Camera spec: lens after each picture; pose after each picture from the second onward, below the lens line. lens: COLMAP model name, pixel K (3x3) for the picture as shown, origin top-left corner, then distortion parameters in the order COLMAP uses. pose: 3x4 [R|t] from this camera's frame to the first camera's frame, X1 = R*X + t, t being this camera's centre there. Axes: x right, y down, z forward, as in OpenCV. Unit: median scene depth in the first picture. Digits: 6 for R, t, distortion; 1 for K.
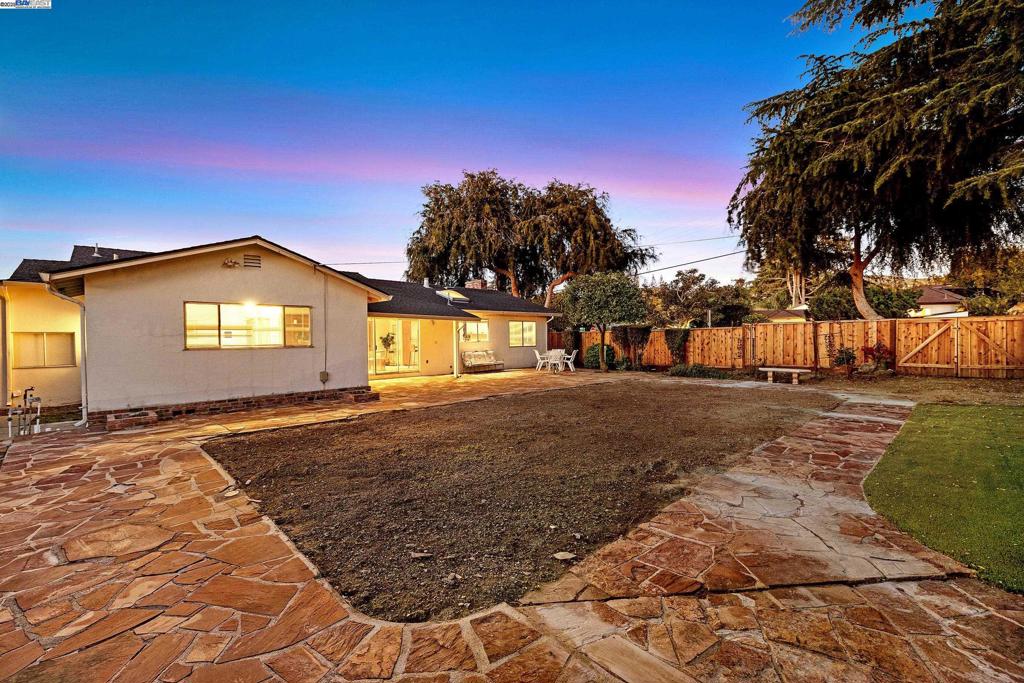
lens RADIAL K [[426.8, 0, 509.5], [0, 426.8, 343.1], [0, 0, 1]] dist [-0.000738, 0.000291]
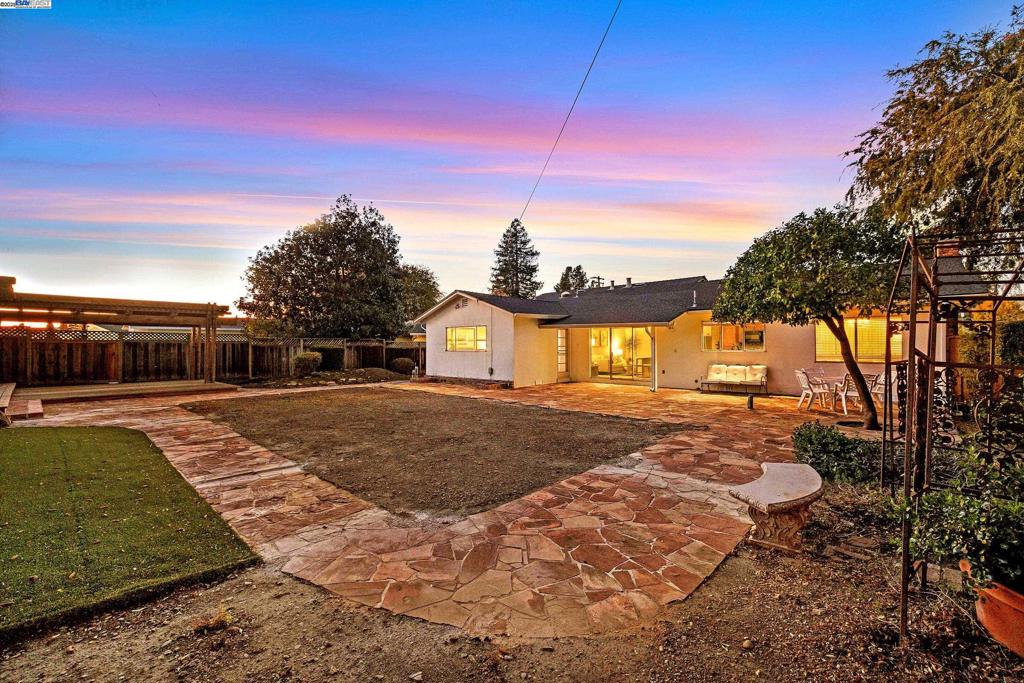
lens RADIAL K [[426.8, 0, 510.1], [0, 426.8, 342.5], [0, 0, 1]] dist [-0.000738, 0.000291]
pose [[0.052240, 0.006041, -0.998616, 0.633694], [-0.010655, 0.999928, 0.005492, -0.018568], [0.998578, 0.010354, 0.052301, 0.572549]]
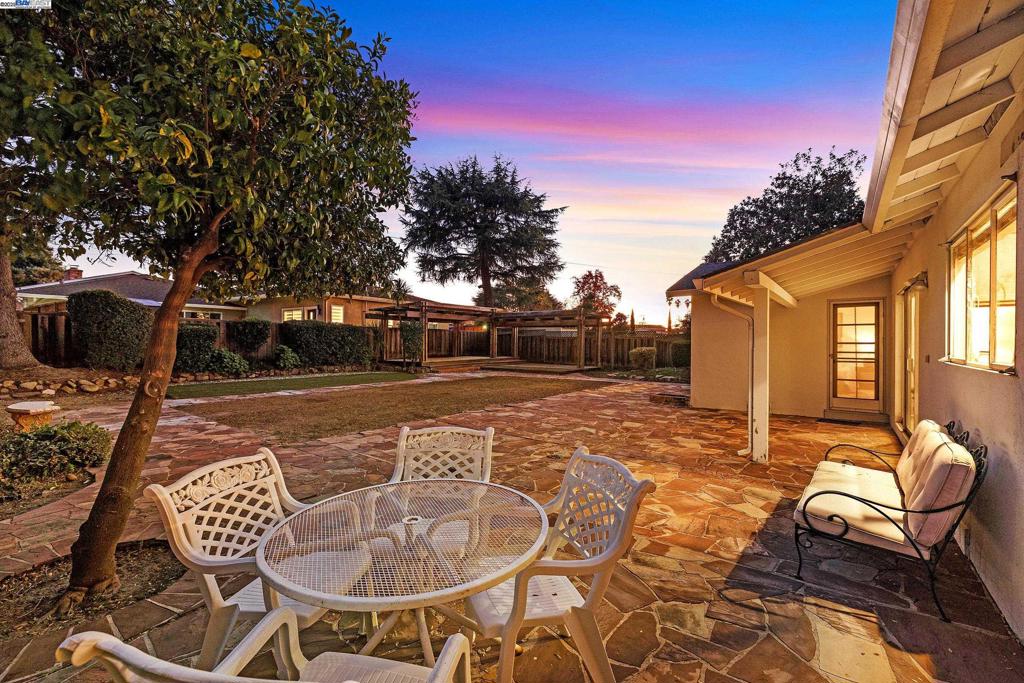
lens RADIAL K [[426.8, 0, 517.4], [0, 426.8, 341.4], [0, 0, 1]] dist [-0.000738, 0.000291]
pose [[-0.988593, 0.005426, -0.150517, 0.096848], [0.003382, 0.999899, 0.013836, -0.015336], [0.150577, 0.013169, -0.988511, 1.124681]]
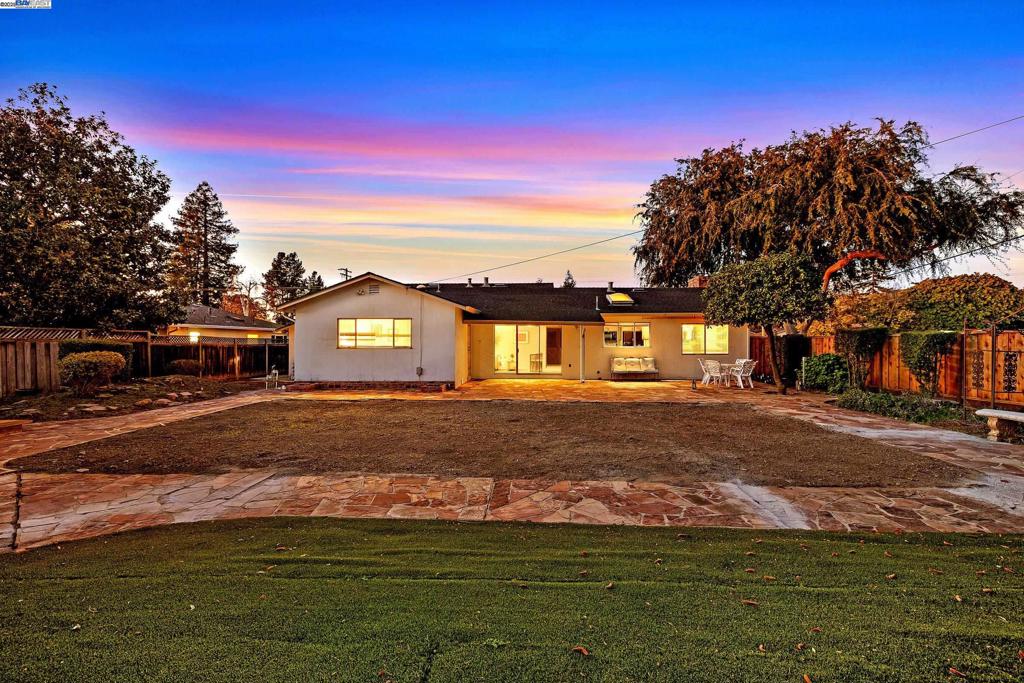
lens RADIAL K [[426.8, 0, 509.8], [0, 426.8, 341.7], [0, 0, 1]] dist [-0.000738, 0.000291]
pose [[0.689858, 0.011230, -0.723857, 0.411624], [-0.018647, 0.999824, -0.002260, -0.008210], [0.723704, 0.015057, 0.689946, 0.168498]]
